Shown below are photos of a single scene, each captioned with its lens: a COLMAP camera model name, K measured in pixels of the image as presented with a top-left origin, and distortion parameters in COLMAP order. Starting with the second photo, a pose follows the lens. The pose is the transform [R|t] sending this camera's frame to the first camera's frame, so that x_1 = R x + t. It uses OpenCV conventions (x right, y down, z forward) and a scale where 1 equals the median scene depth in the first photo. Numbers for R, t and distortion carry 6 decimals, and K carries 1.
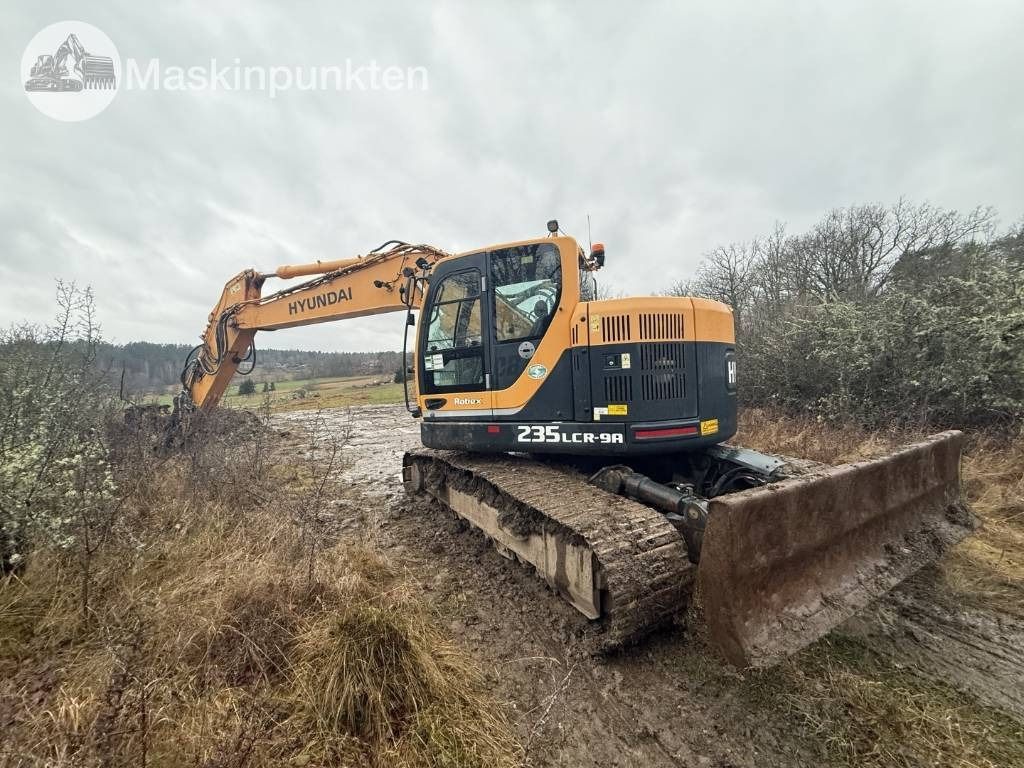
lens RADIAL K [[407.0, 0, 508.9], [0, 407.0, 384.2], [0, 0, 1]] dist [-0.000552, 0.000496]
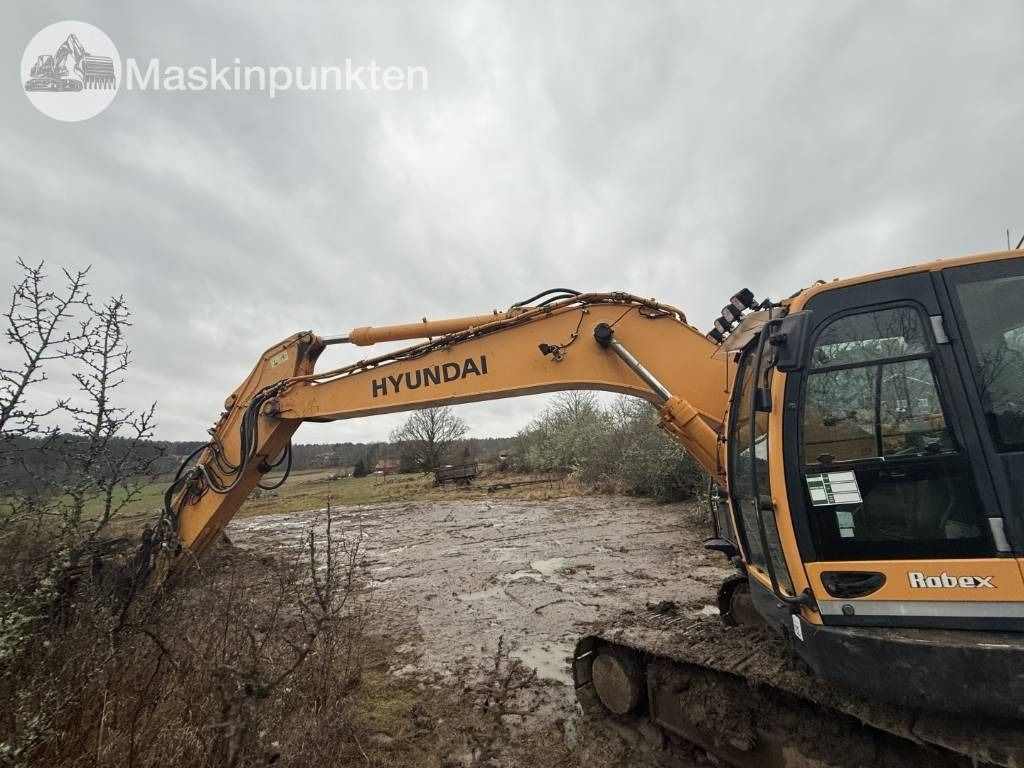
lens RADIAL K [[407.0, 0, 508.9], [0, 407.0, 384.2], [0, 0, 1]] dist [-0.000552, 0.000496]
pose [[0.995642, 0.007594, 0.092946, -0.602764], [0.013051, 0.975524, -0.219505, -0.073352], [-0.092338, 0.219761, 0.971174, 0.548306]]
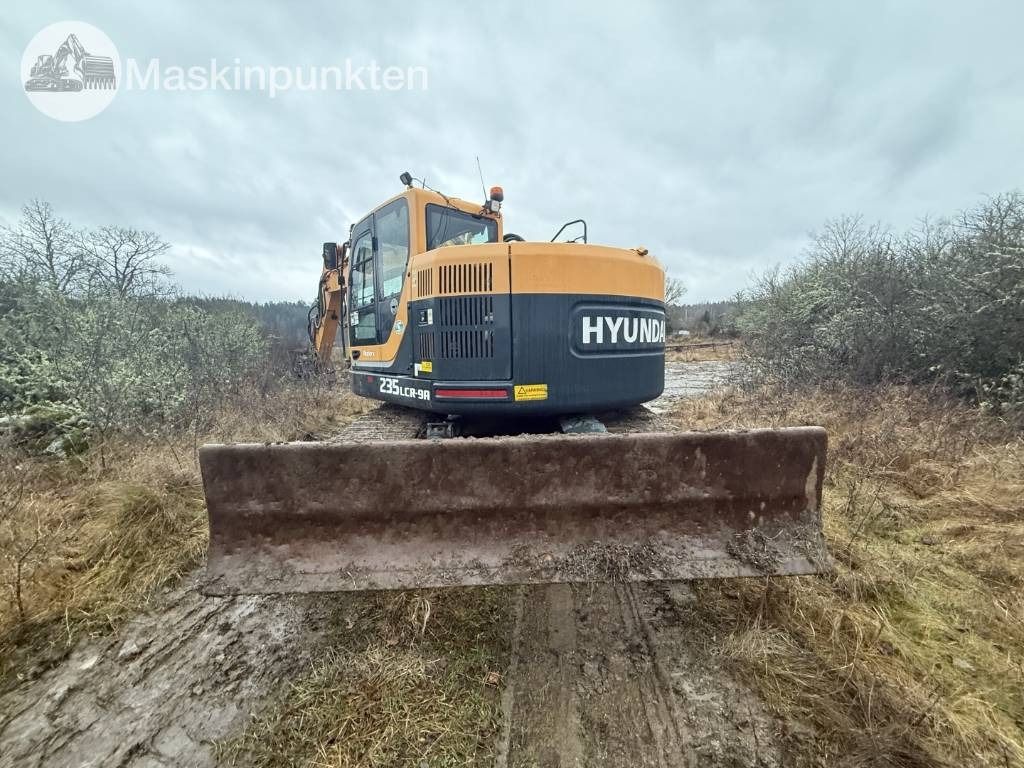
lens RADIAL K [[407.0, 0, 508.9], [0, 407.0, 384.2], [0, 0, 1]] dist [-0.000552, 0.000496]
pose [[0.886608, 0.072108, -0.456866, 0.733642], [-0.023155, 0.993454, 0.111863, -0.008203], [0.461942, -0.088600, 0.882474, 0.176441]]
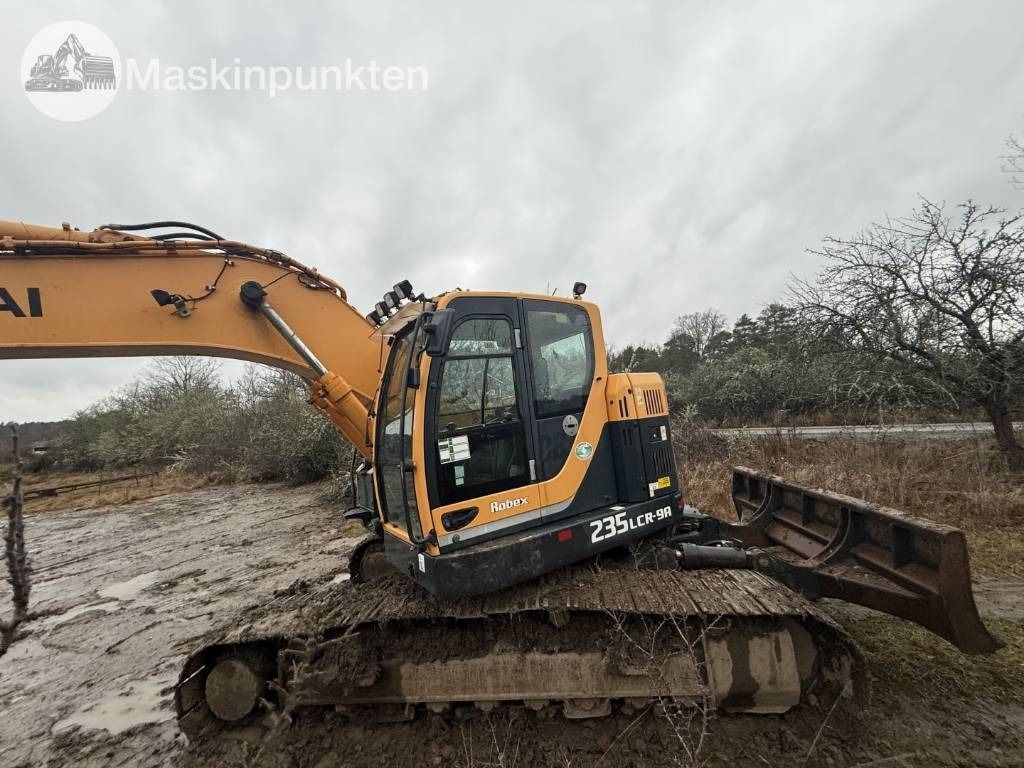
lens RADIAL K [[407.0, 0, 508.9], [0, 407.0, 384.2], [0, 0, 1]] dist [-0.000552, 0.000496]
pose [[0.595865, 0.053565, 0.801297, -0.632053], [0.086610, 0.987668, -0.130428, -0.063807], [-0.798401, 0.147118, 0.583877, 0.559322]]
